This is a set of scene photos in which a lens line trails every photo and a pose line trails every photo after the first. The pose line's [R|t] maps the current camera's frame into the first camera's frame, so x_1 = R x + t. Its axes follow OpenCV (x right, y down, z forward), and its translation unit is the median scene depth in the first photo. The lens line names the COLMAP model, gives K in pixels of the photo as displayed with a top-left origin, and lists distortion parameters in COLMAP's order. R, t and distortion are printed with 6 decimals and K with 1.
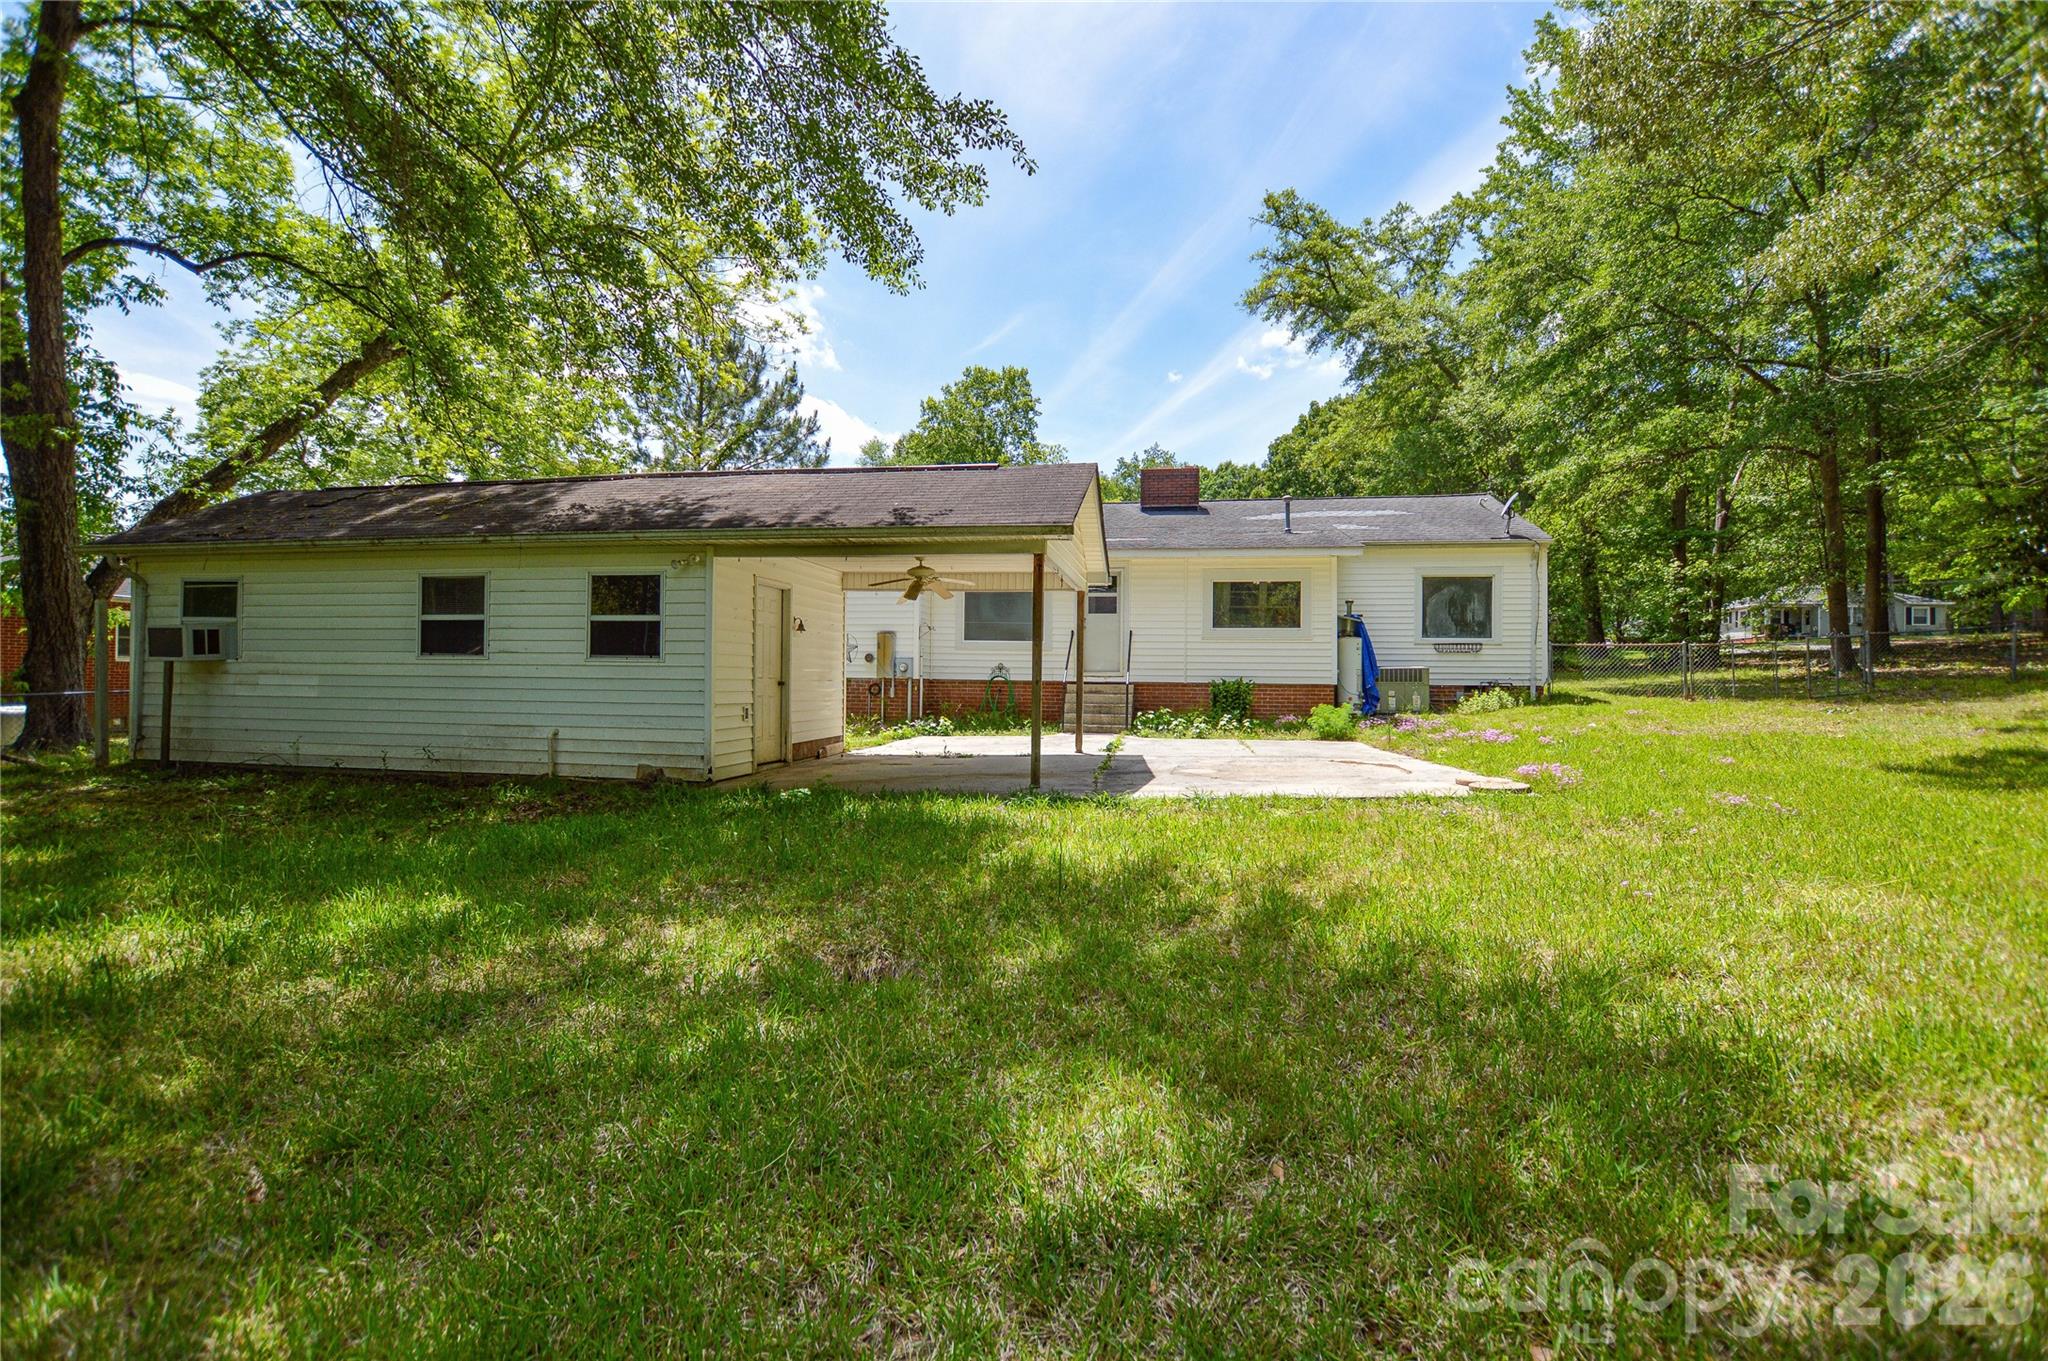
lens RADIAL K [[930.4, 0, 1016.8], [0, 930.4, 681.8], [0, 0, 1]] dist [-0.027480, 0.000305]
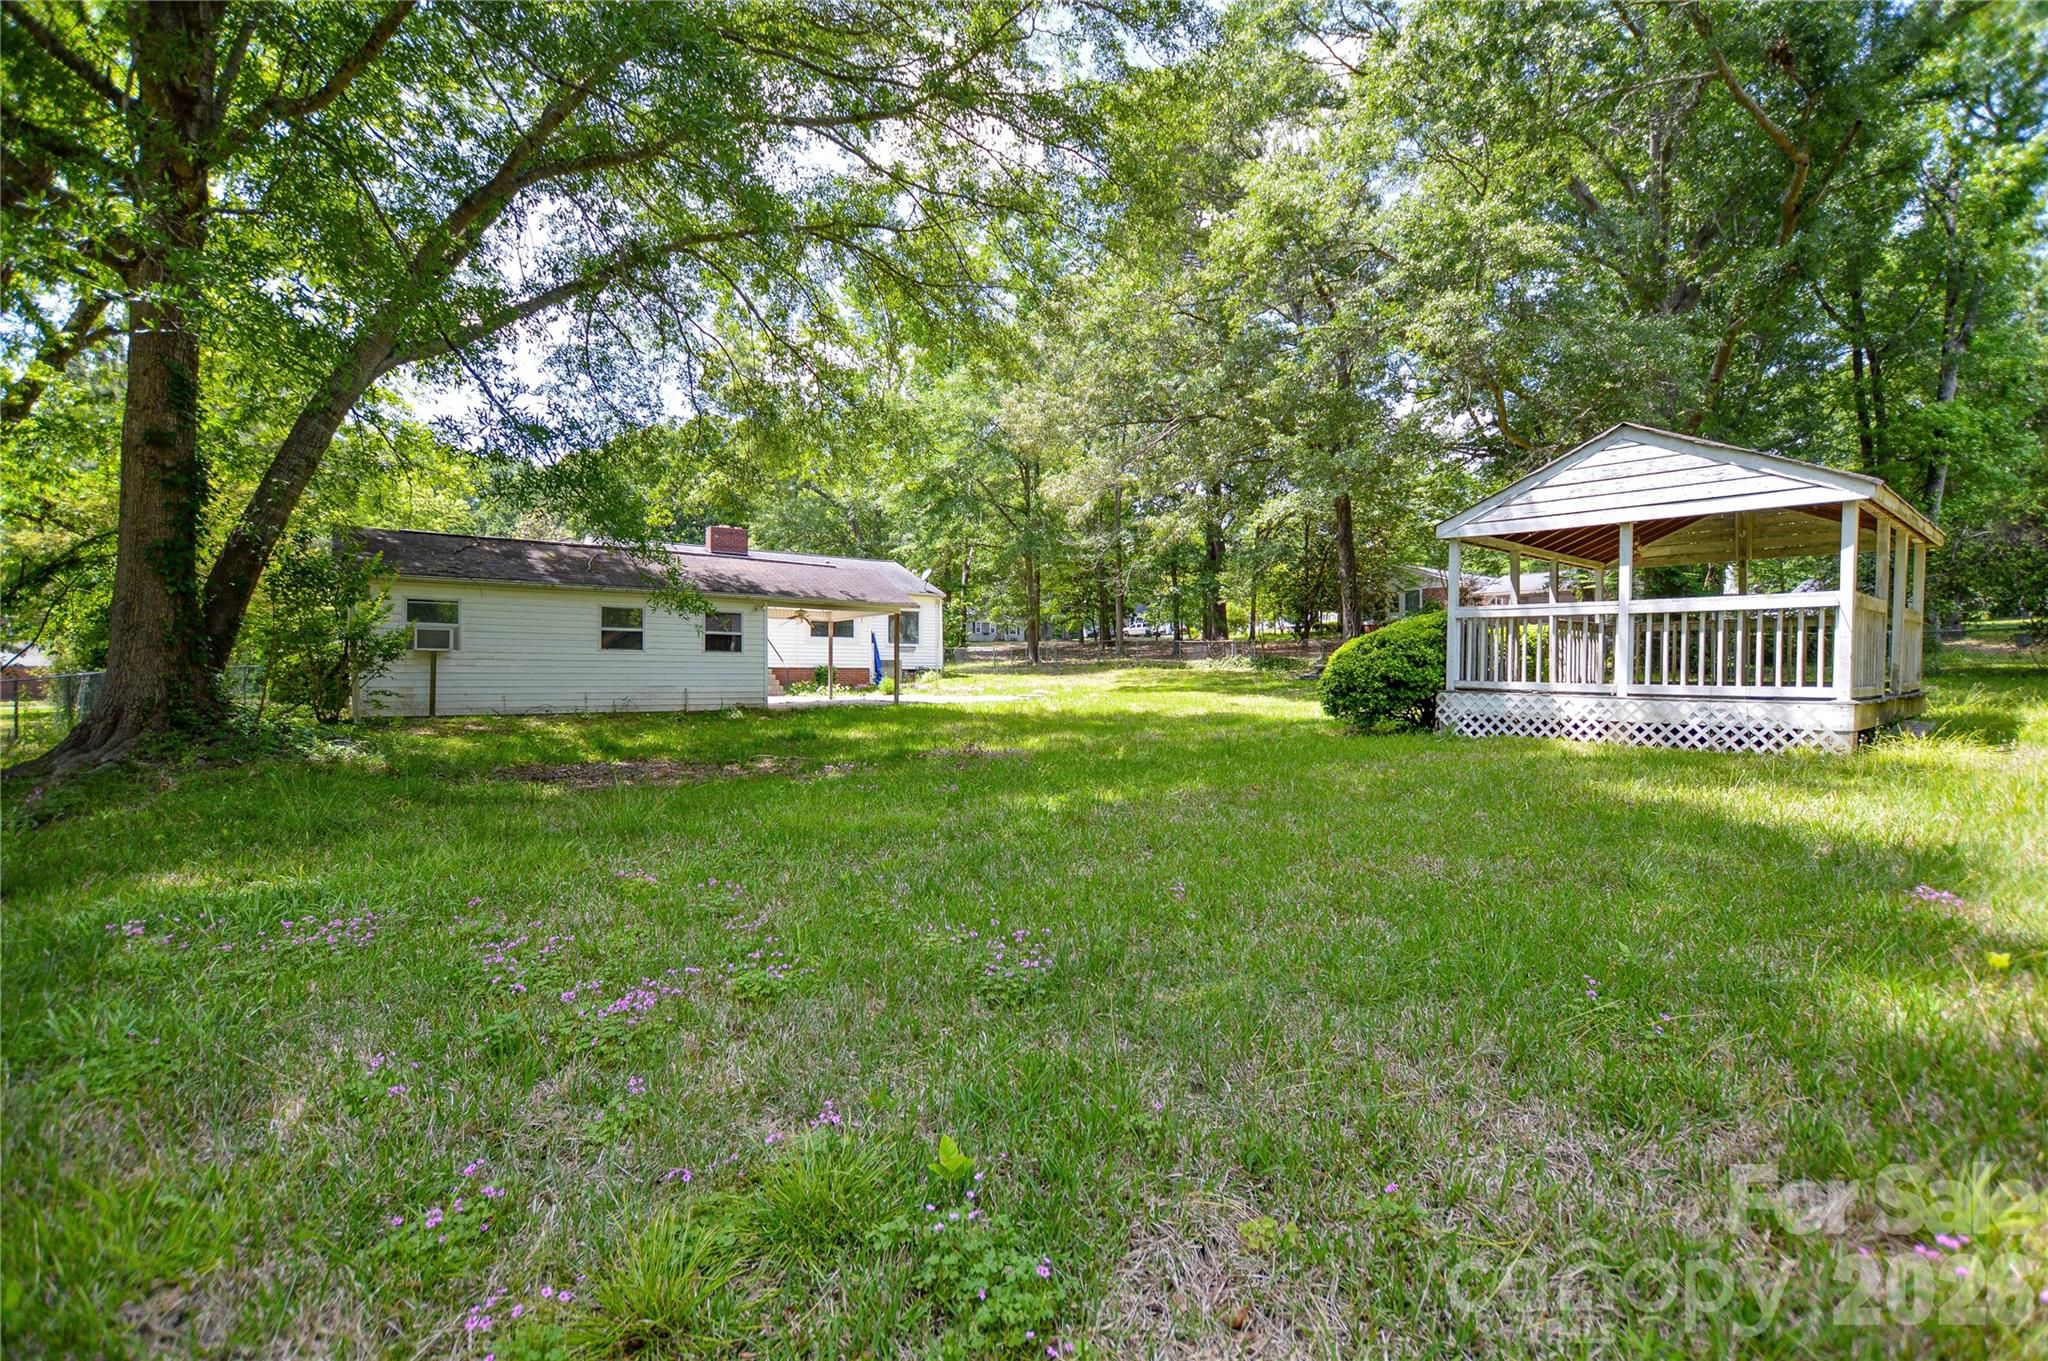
lens RADIAL K [[930.4, 0, 1016.8], [0, 930.4, 681.8], [0, 0, 1]] dist [-0.027480, 0.000305]
pose [[0.680531, -0.015305, 0.732560, -0.812432], [0.012297, 0.999880, 0.009467, 0.015839], [-0.732616, 0.002566, 0.680637, -0.487405]]
